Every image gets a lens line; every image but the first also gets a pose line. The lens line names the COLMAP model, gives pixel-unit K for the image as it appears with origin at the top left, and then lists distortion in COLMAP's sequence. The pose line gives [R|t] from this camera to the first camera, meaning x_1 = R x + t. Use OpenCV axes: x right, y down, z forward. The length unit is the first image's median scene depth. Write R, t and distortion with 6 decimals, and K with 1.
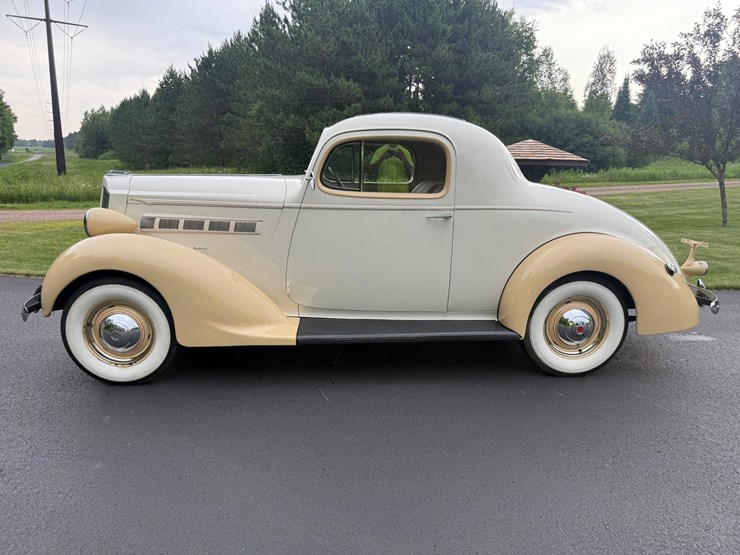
lens RADIAL K [[548.5, 0, 371.0], [0, 548.5, 279.8], [0, 0, 1]] dist [0.017505, -0.017812]
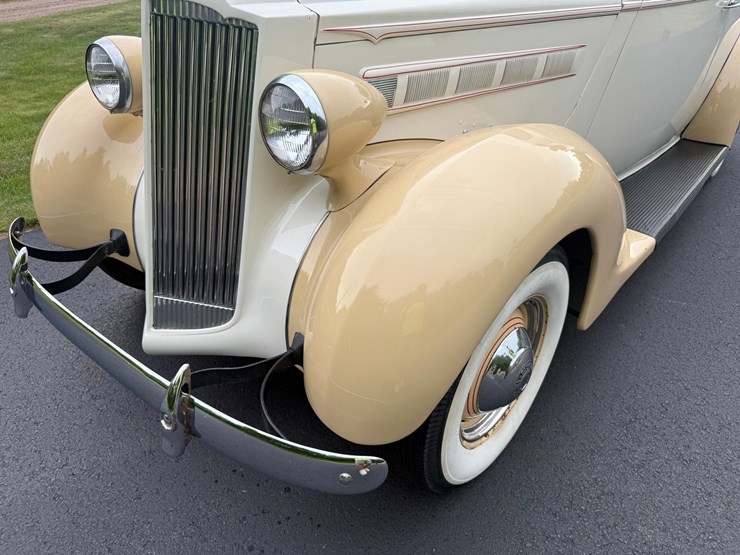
lens RADIAL K [[548.5, 0, 368.3], [0, 548.5, 281.5], [0, 0, 1]] dist [0.017505, -0.017812]
pose [[0.688402, -0.392830, 0.609744, -0.101681], [0.173521, 0.905426, 0.387419, -0.019793], [-0.704268, -0.160896, 0.691462, 0.106961]]
